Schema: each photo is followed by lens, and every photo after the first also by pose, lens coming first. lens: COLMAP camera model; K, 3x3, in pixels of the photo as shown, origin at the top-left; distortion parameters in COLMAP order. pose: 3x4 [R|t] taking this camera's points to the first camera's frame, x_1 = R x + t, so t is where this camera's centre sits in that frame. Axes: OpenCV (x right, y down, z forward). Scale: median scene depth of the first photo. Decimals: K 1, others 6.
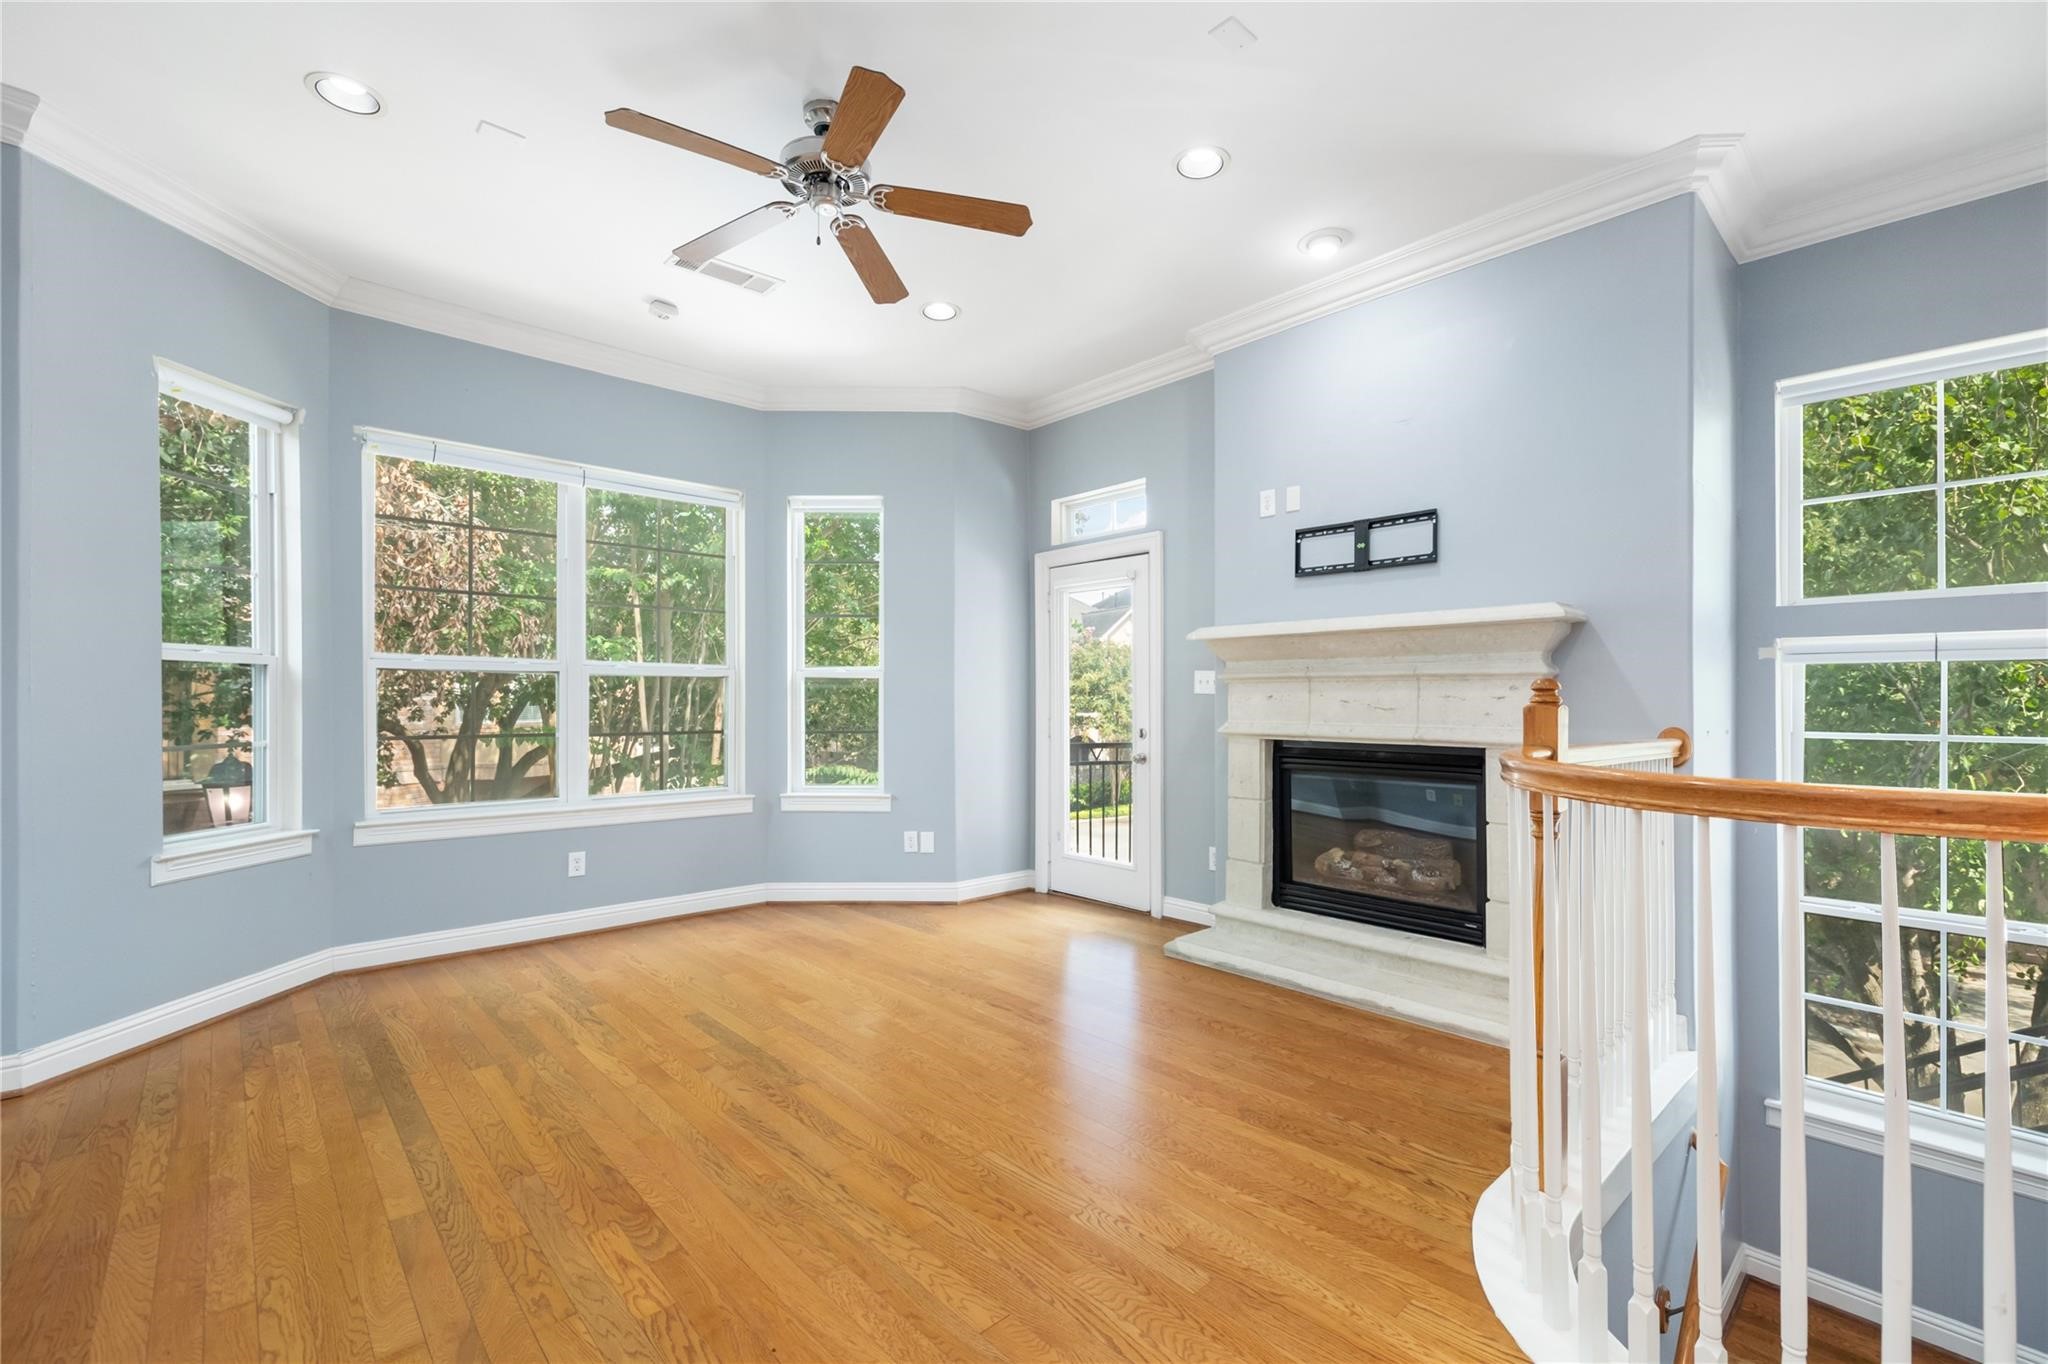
lens RADIAL K [[883.2, 0, 1045.0], [0, 883.2, 695.5], [0, 0, 1]] dist [-0.003169, 0.000527]
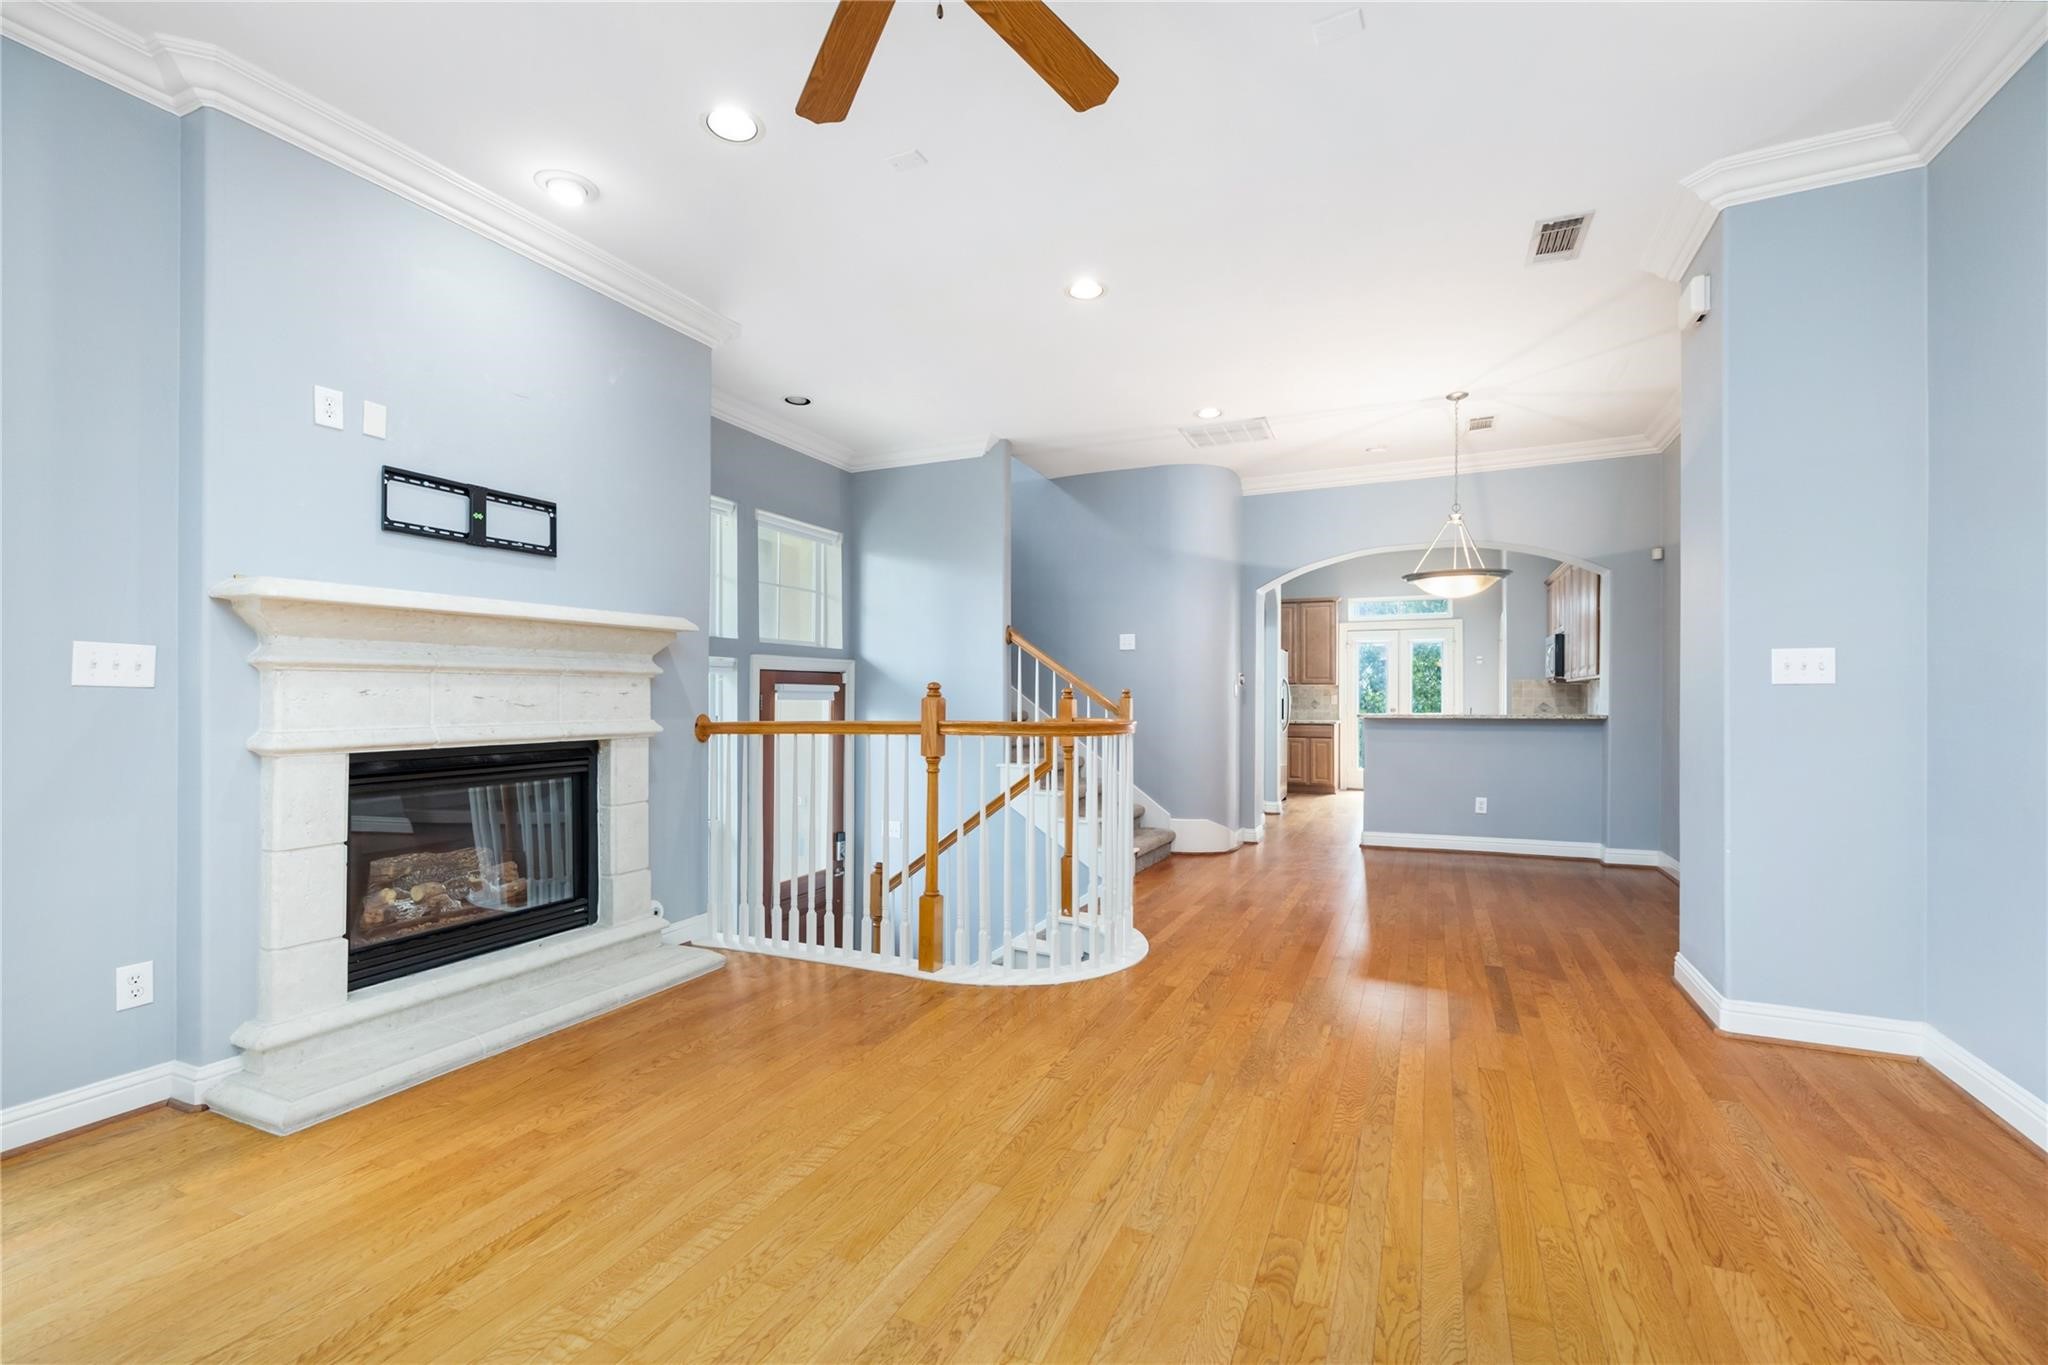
lens RADIAL K [[883.2, 0, 1014.4], [0, 883.2, 696.8], [0, 0, 1]] dist [-0.003169, 0.000527]
pose [[-0.369705, -0.003773, 0.929141, -0.619824], [-0.001005, 0.999993, 0.003660, 0.001971], [-0.929149, 0.000420, -0.369706, 0.821588]]
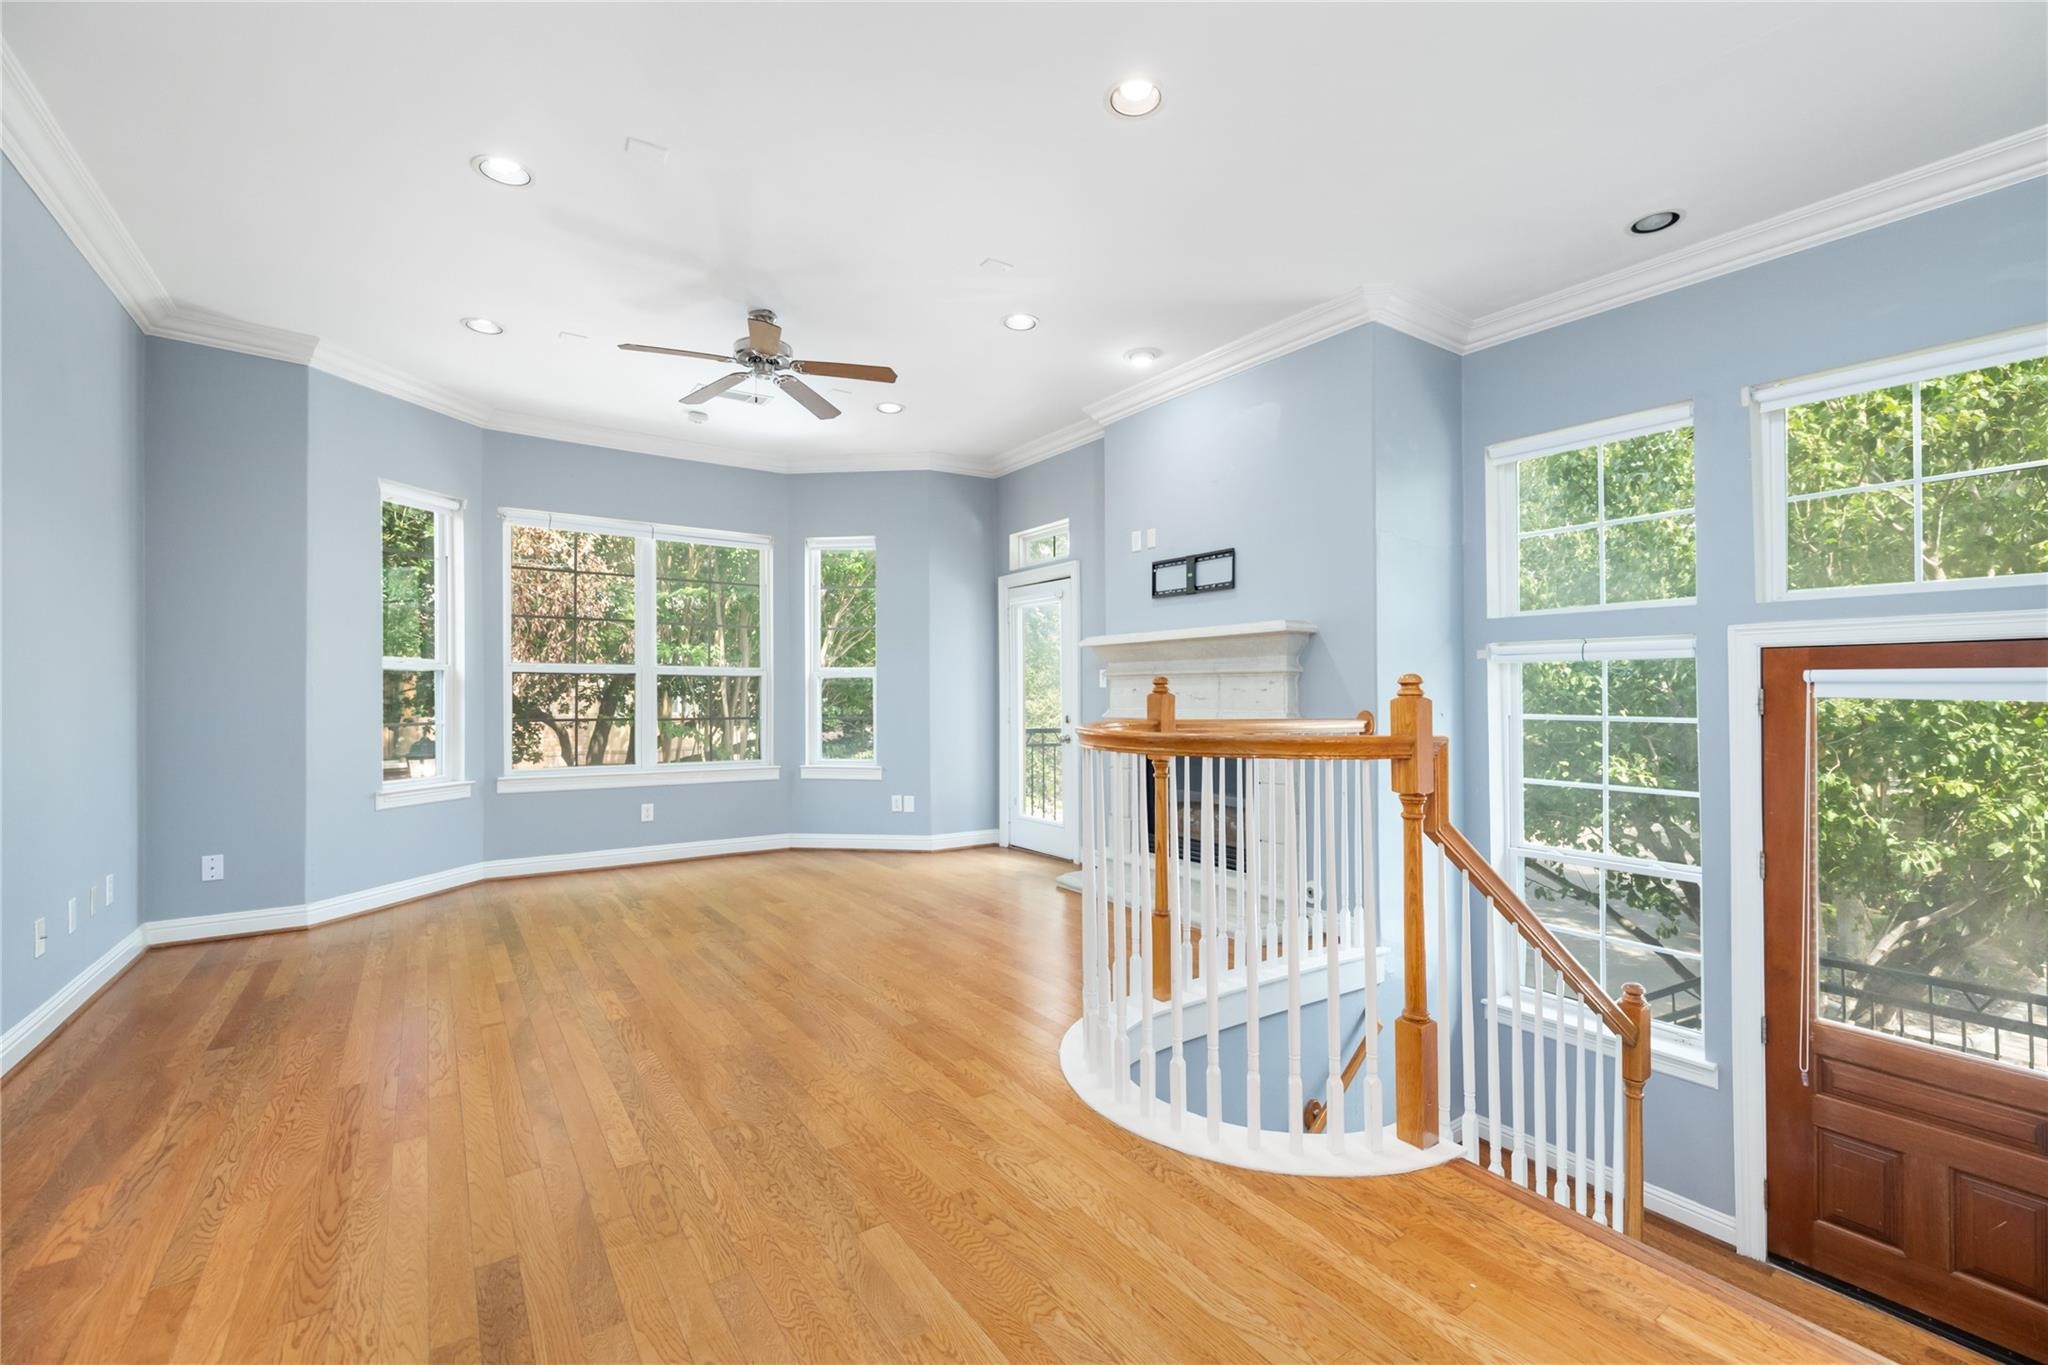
lens RADIAL K [[883.2, 0, 1046.6], [0, 883.2, 680.0], [0, 0, 1]] dist [-0.003169, 0.000527]
pose [[0.990703, -0.004924, -0.135957, 0.319212], [0.003246, 0.999916, -0.012567, 0.003268], [0.136007, 0.012009, 0.990635, -0.329910]]
